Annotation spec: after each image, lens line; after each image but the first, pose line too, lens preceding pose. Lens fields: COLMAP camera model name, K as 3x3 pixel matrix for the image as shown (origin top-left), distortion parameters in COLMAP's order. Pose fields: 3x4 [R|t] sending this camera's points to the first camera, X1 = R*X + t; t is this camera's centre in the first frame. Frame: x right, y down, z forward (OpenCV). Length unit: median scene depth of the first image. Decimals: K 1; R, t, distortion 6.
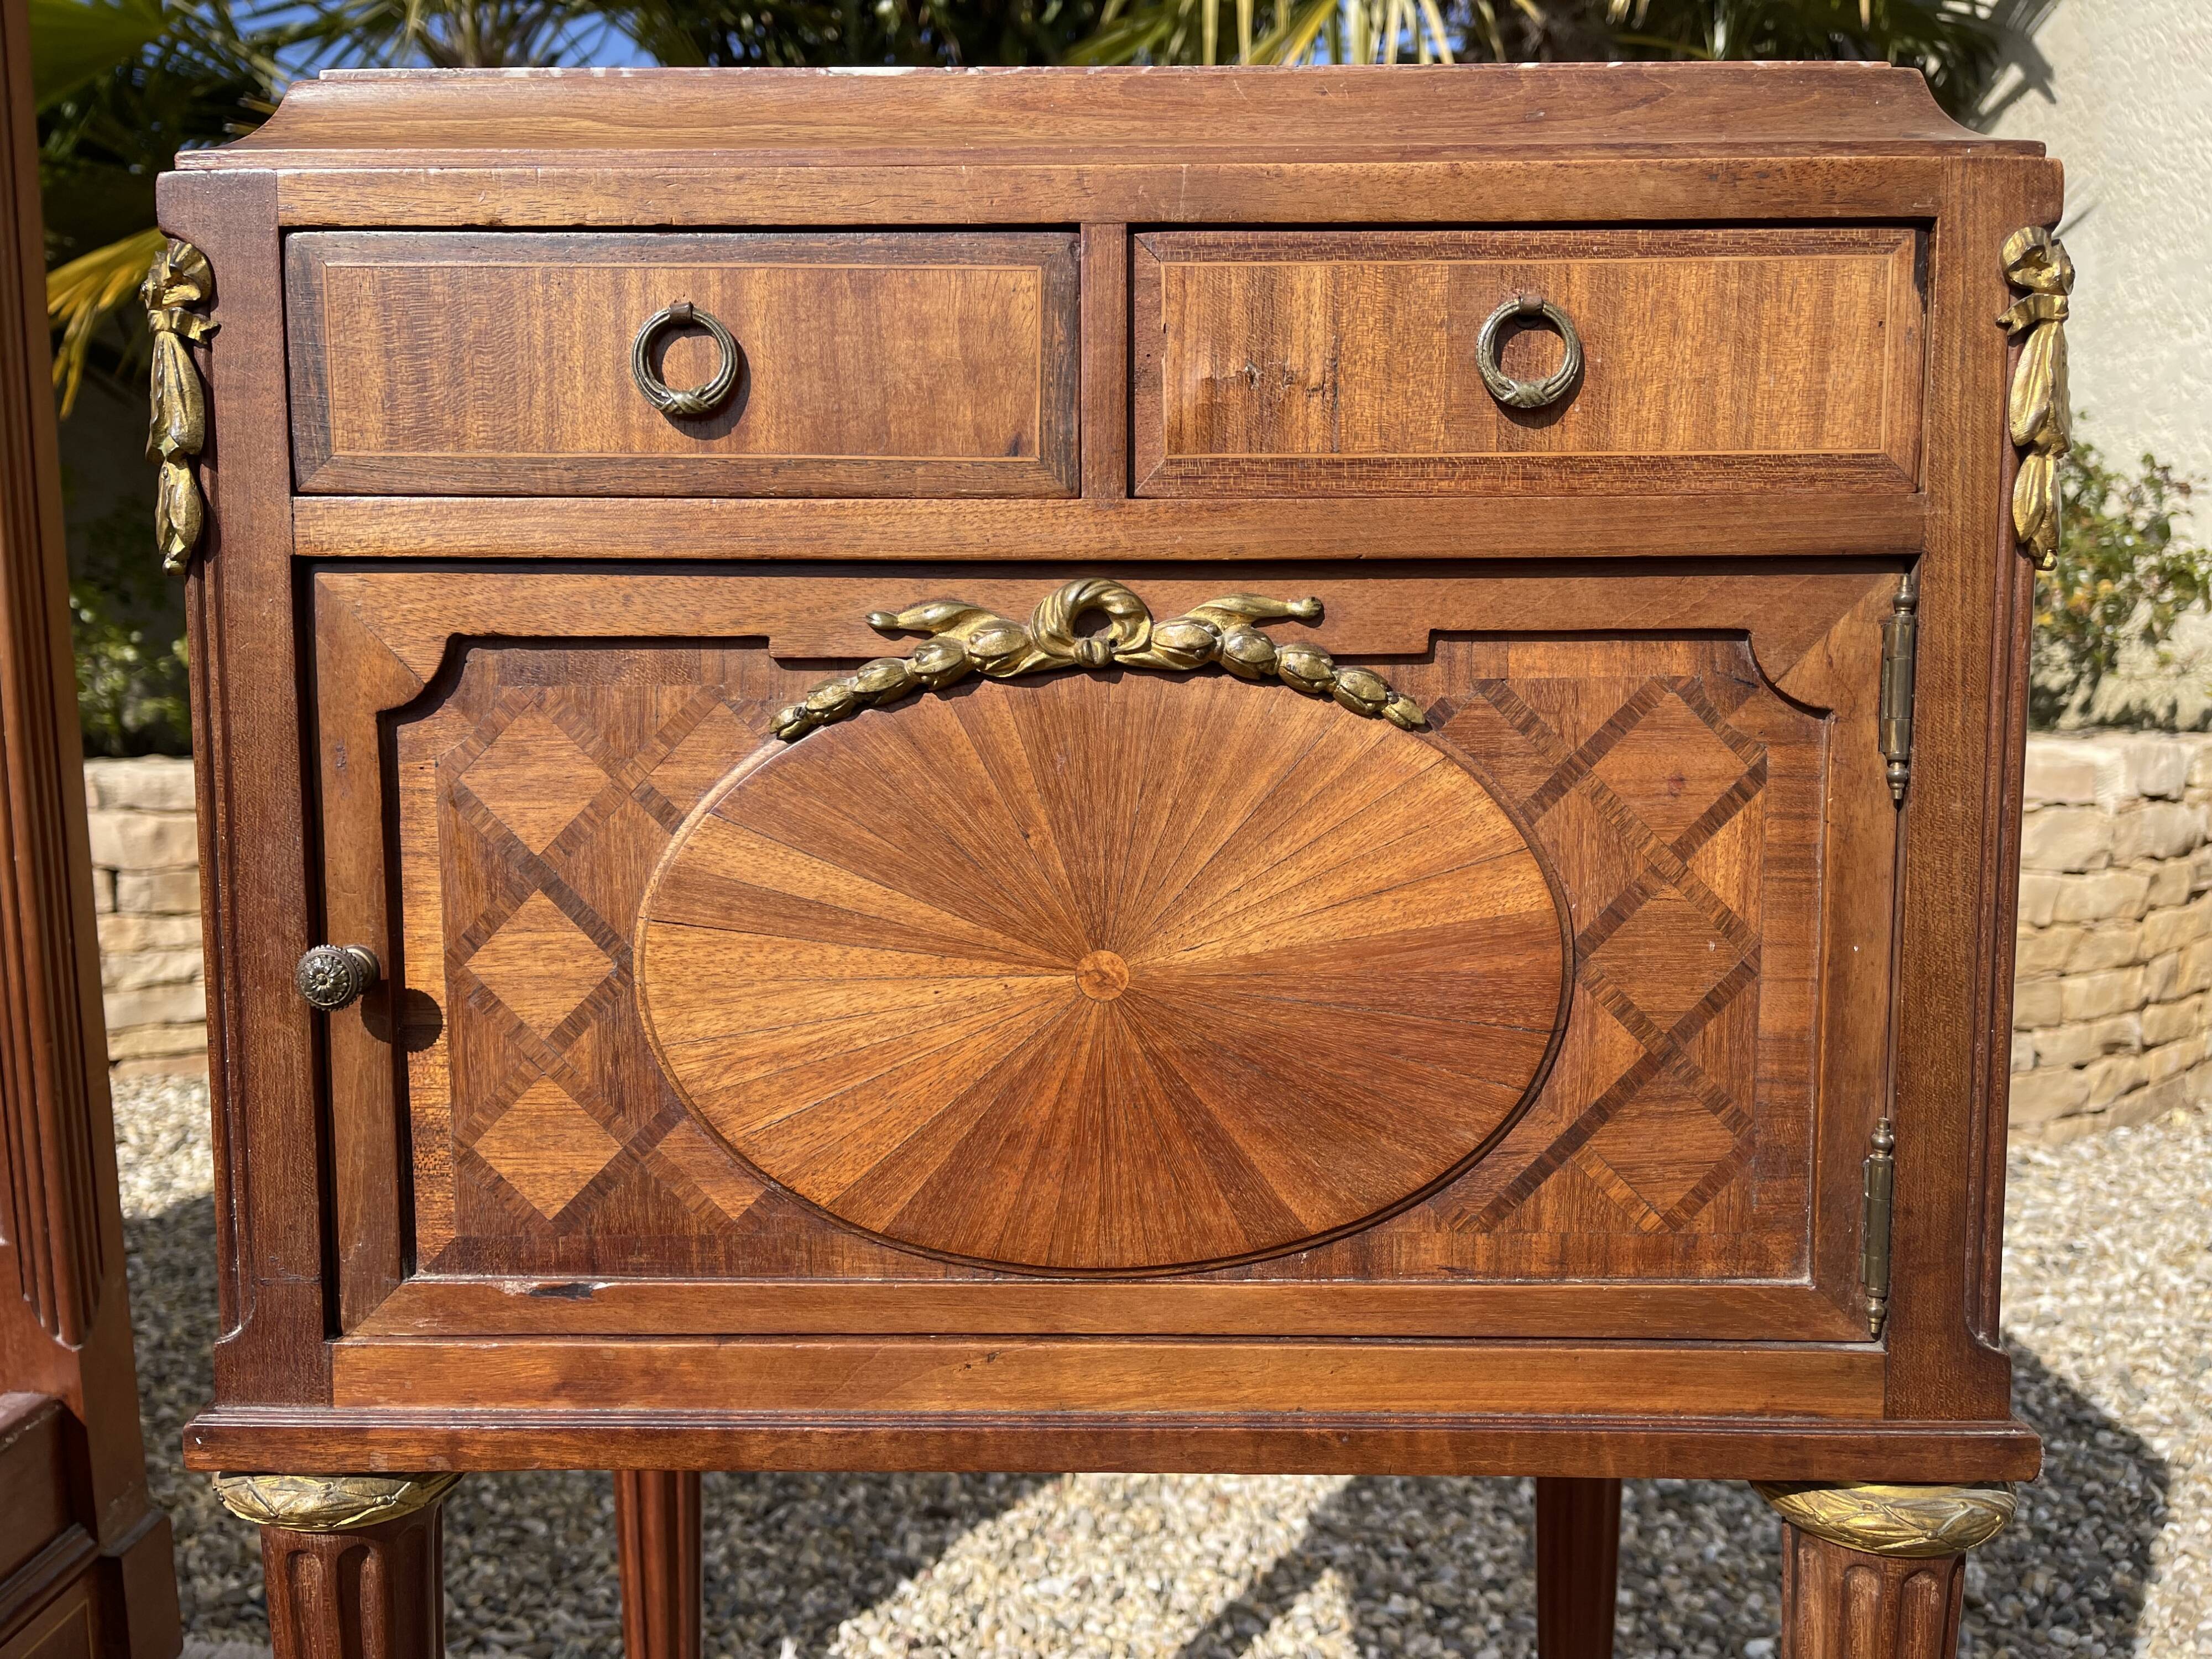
lens RADIAL K [[1697.0, 0, 1113.0], [0, 1697.0, 836.8], [0, 0, 1]] dist [0.062614, -0.102667]
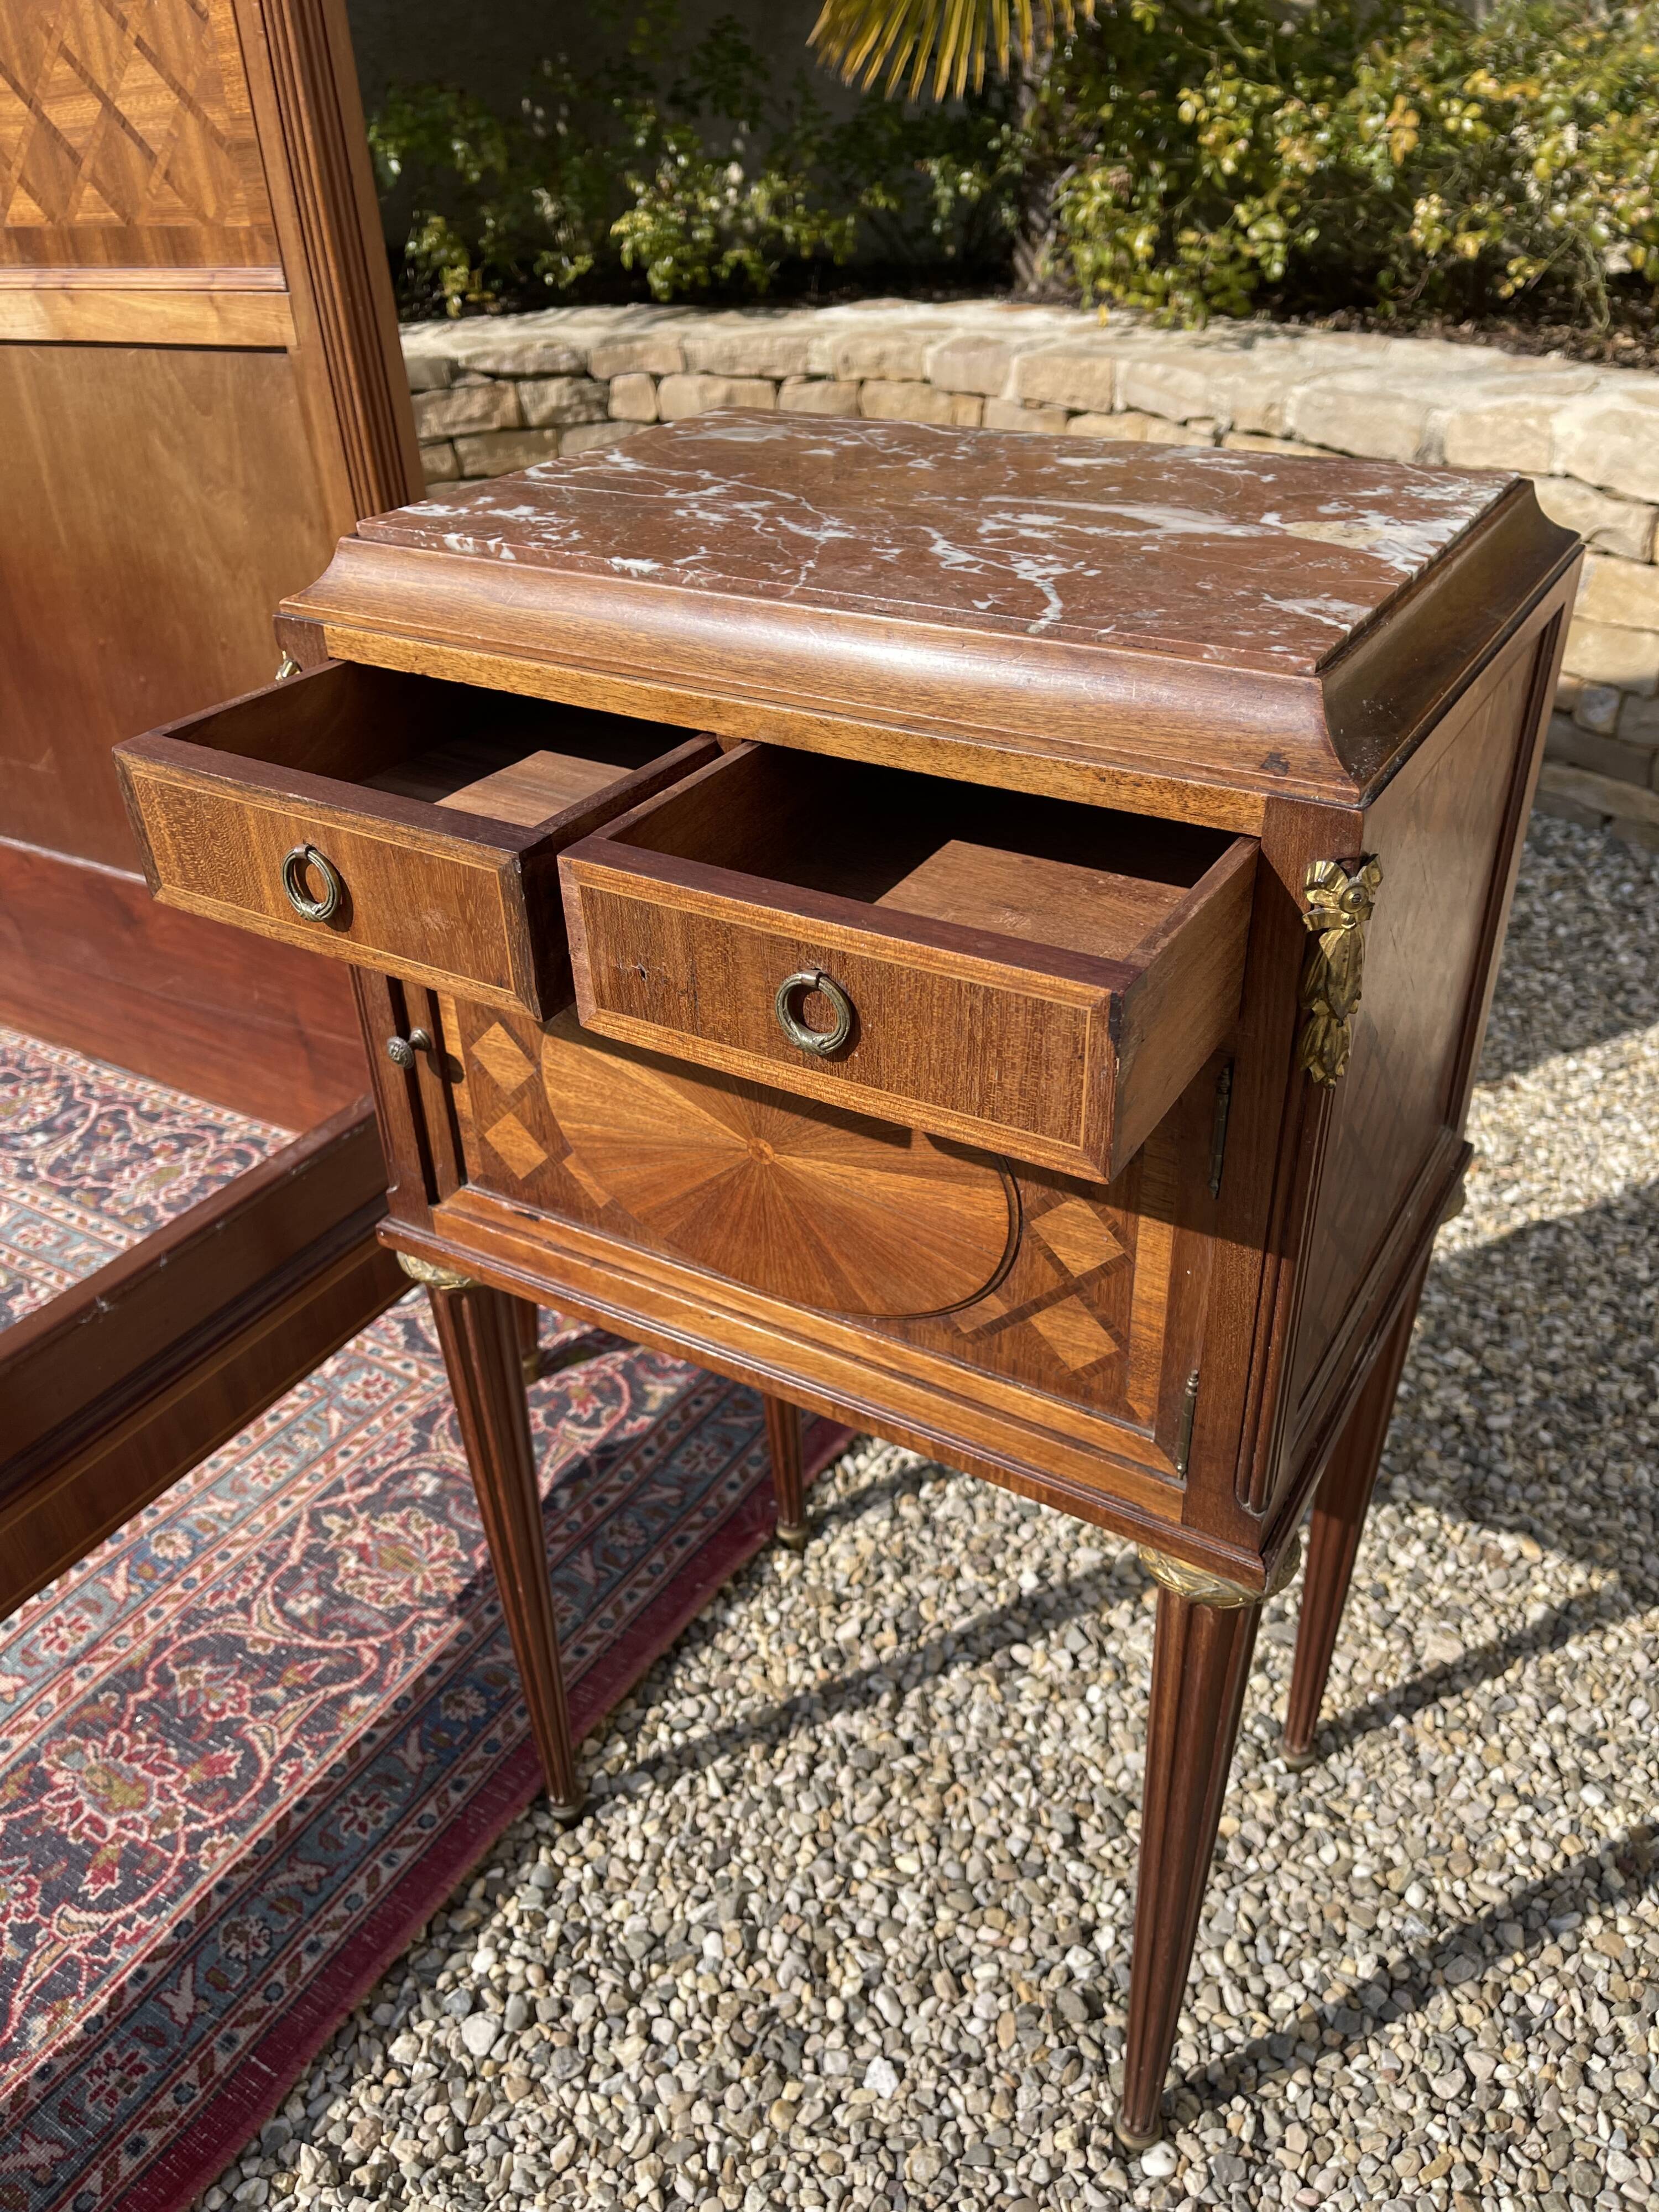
lens RADIAL K [[1697.0, 0, 822.5], [0, 1697.0, 1107.8], [0, 0, 1]] dist [0.062614, -0.102667]
pose [[0.863633, 0.249609, -0.437987, 0.261017], [-0.021716, 0.886429, 0.462355, -0.247962], [0.503652, -0.389794, 0.770970, -0.079015]]
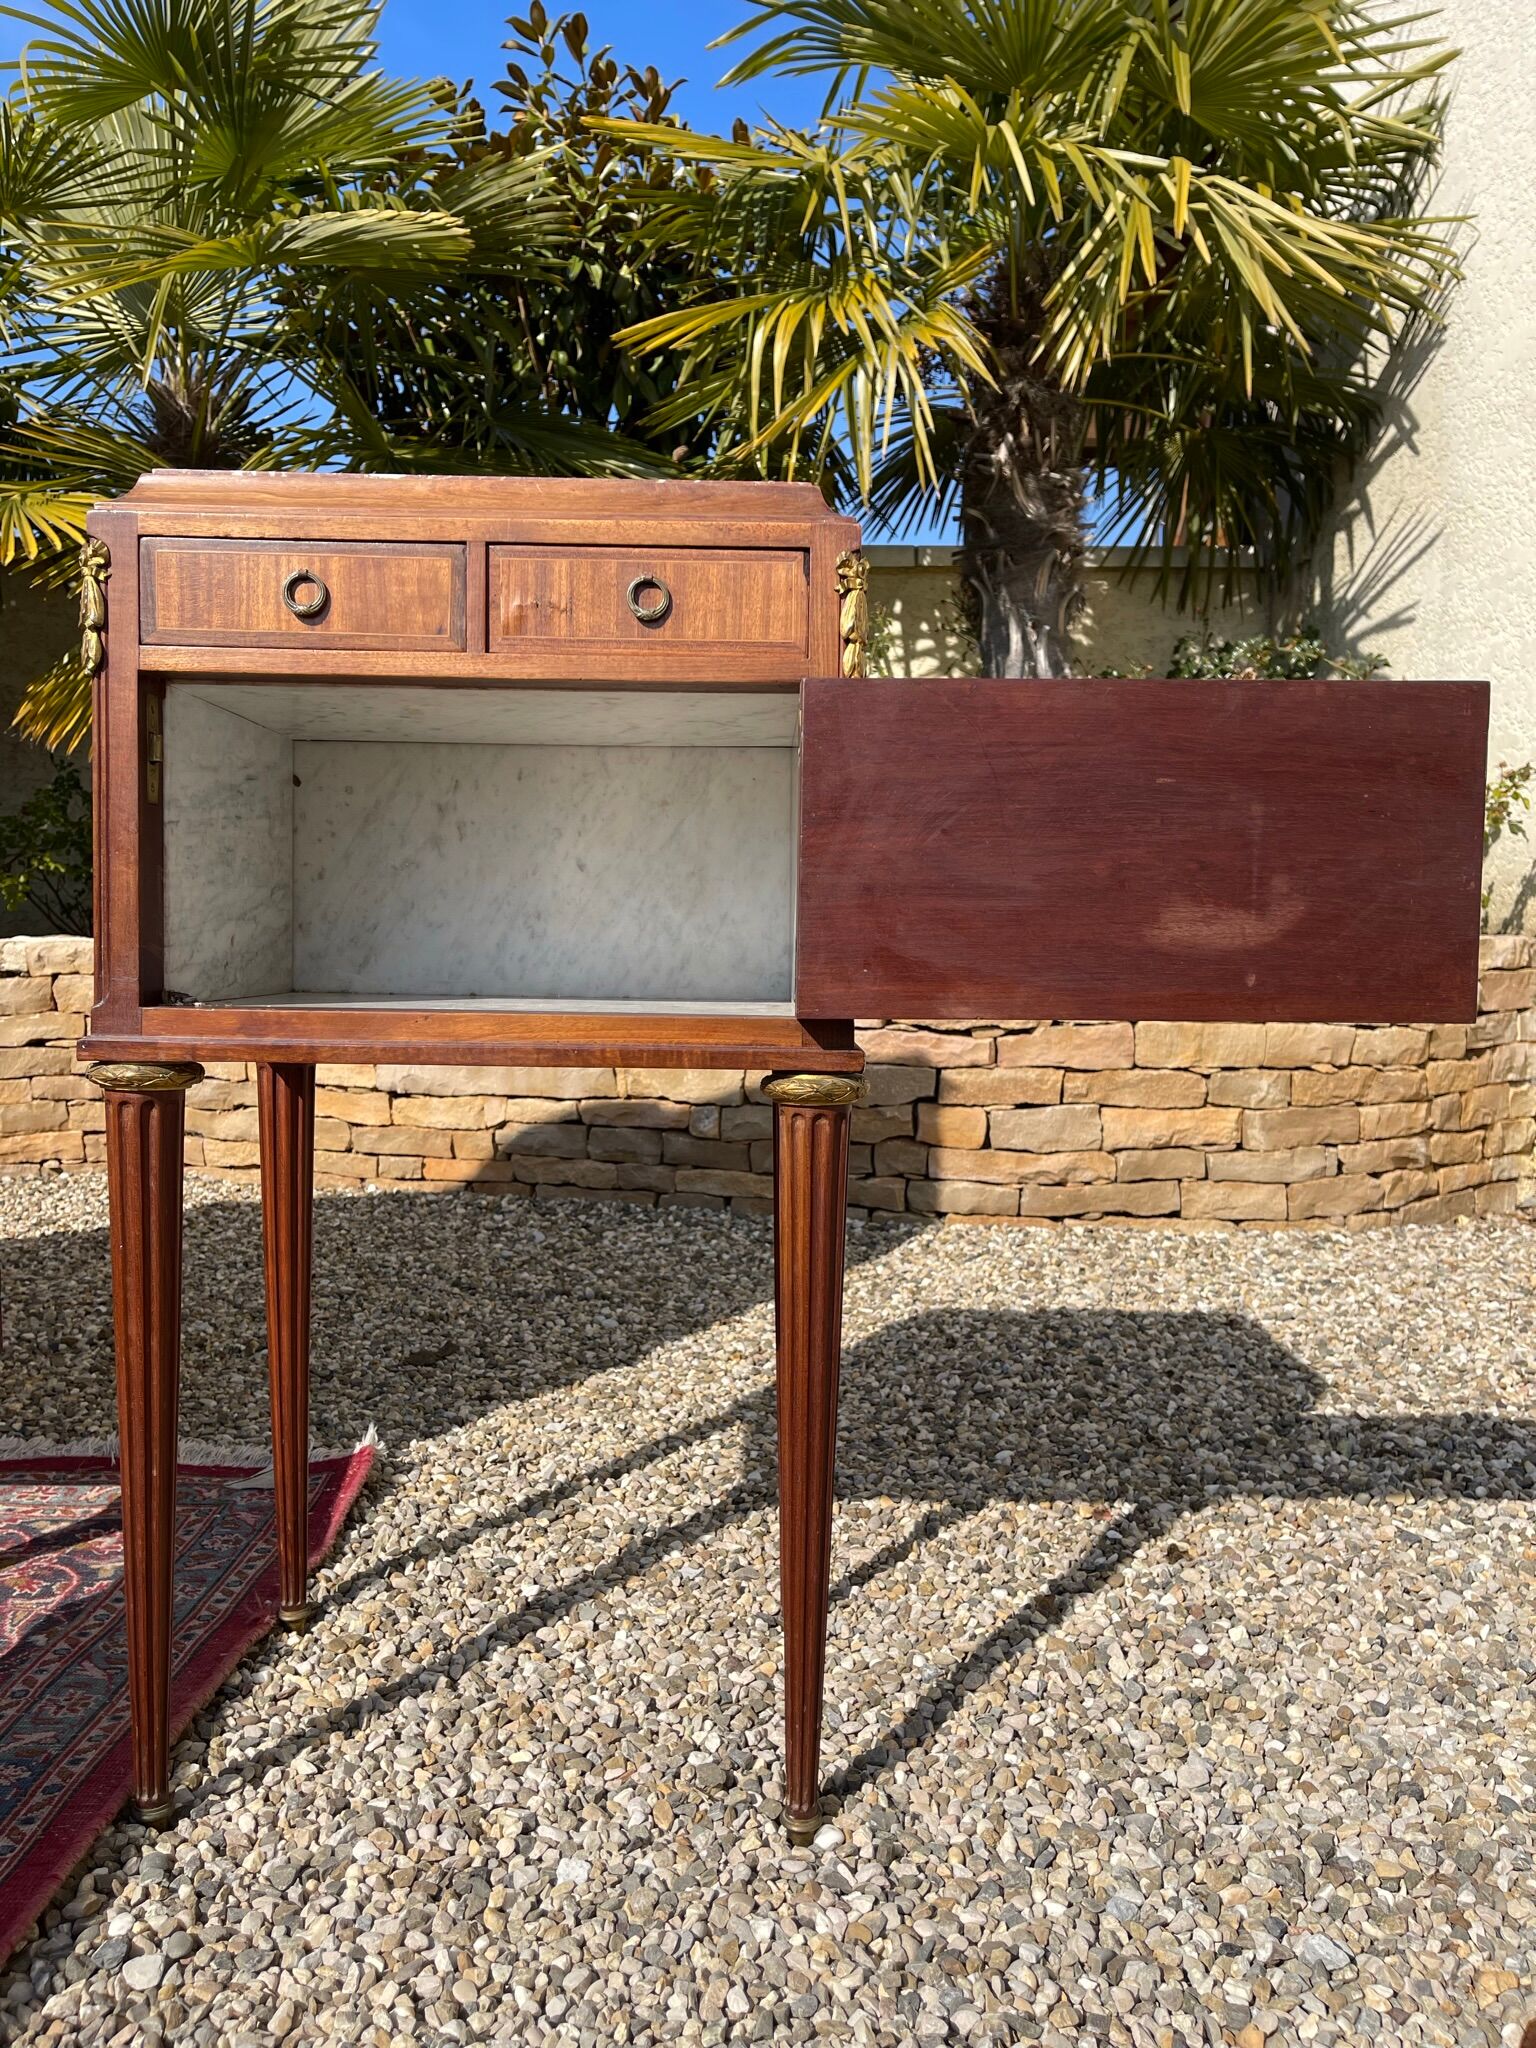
lens RADIAL K [[1556.3, 0, 768.0], [0, 1556.3, 1024.0], [0, 0, 1]] dist [0.045974, -0.049308]
pose [[0.999731, 0.015850, 0.016930, 0.125163], [-0.015142, 0.999039, -0.041127, 0.136343], [-0.017566, 0.040860, 0.999010, -0.398037]]
